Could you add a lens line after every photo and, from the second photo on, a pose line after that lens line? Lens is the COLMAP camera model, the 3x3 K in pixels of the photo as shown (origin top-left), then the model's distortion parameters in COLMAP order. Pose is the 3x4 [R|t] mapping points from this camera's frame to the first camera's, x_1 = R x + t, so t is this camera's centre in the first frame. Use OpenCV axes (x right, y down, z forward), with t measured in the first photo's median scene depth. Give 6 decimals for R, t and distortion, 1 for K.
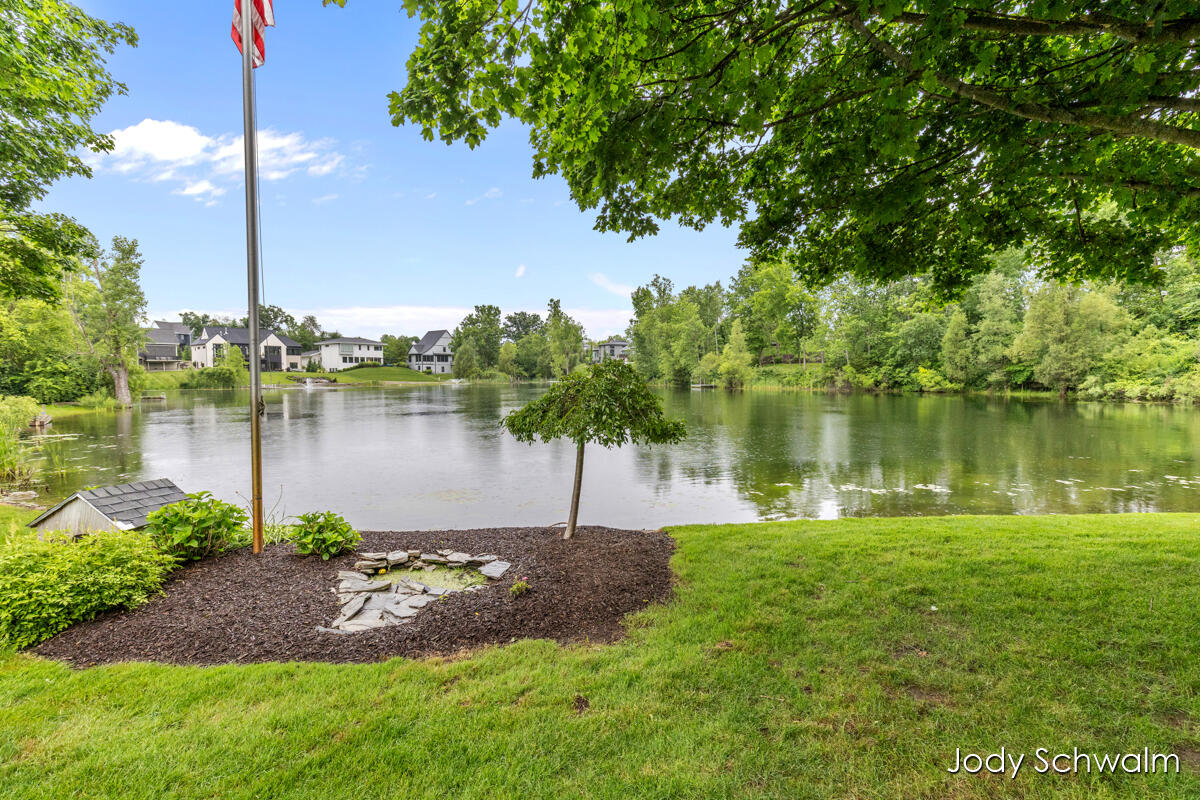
lens RADIAL K [[541.0, 0, 604.6], [0, 541.0, 404.1], [0, 0, 1]] dist [0.004101, -0.000016]
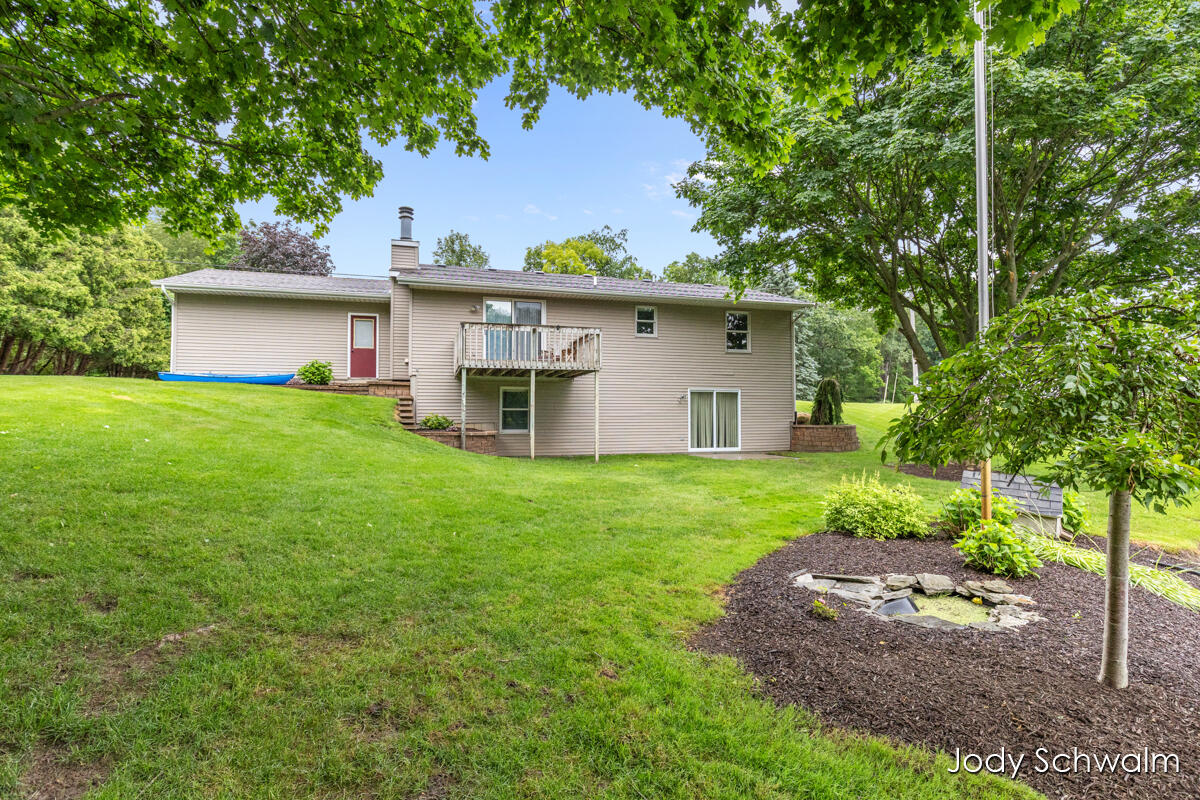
lens RADIAL K [[583.2, 0, 604.8], [0, 583.2, 397.9], [0, 0, 1]] dist [-0.000364, 0.000135]
pose [[-0.546024, -0.021187, -0.837501, 0.031073], [-0.040025, 0.999198, 0.000818, 0.000743], [0.836813, 0.033968, -0.546434, 0.045626]]
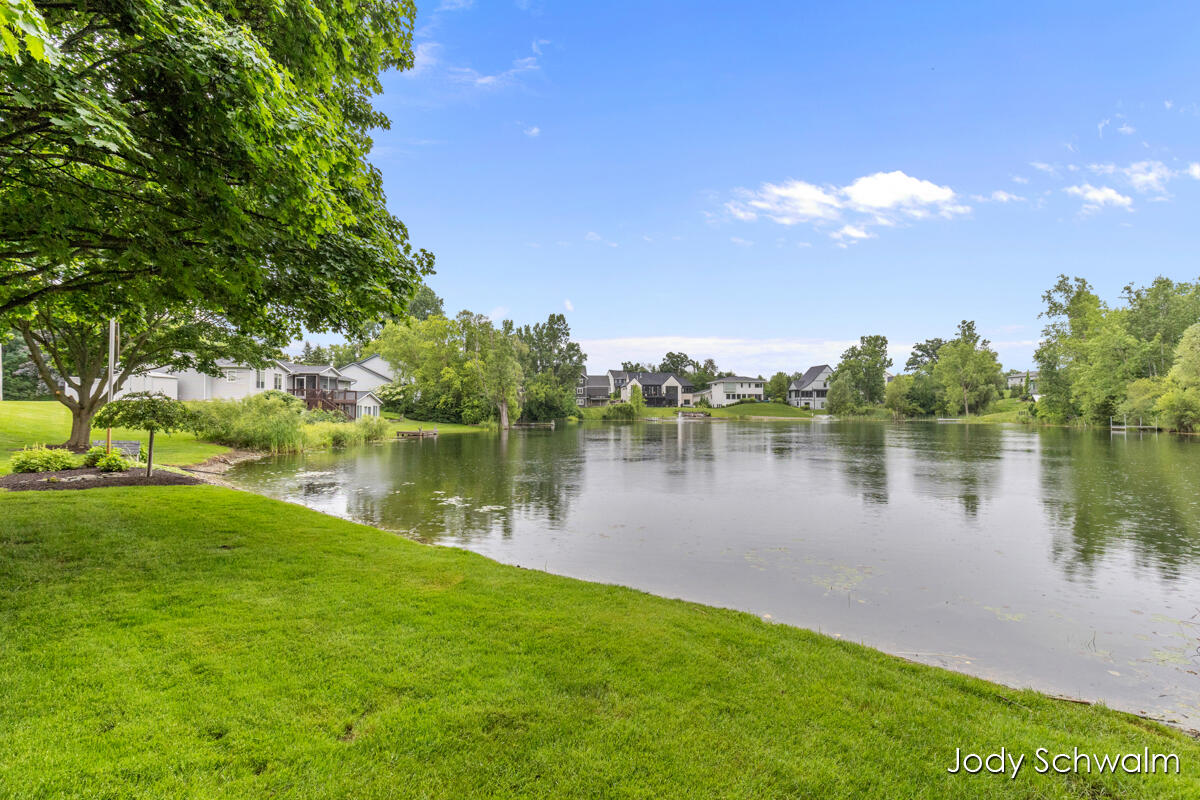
lens RADIAL K [[541.0, 0, 604.6], [0, 541.0, 404.1], [0, 0, 1]] dist [0.004101, -0.000016]
pose [[0.710762, -0.003413, -0.703425, 0.134867], [-0.043920, 0.997822, -0.049220, -0.000485], [0.702060, 0.065878, 0.709064, 0.037154]]
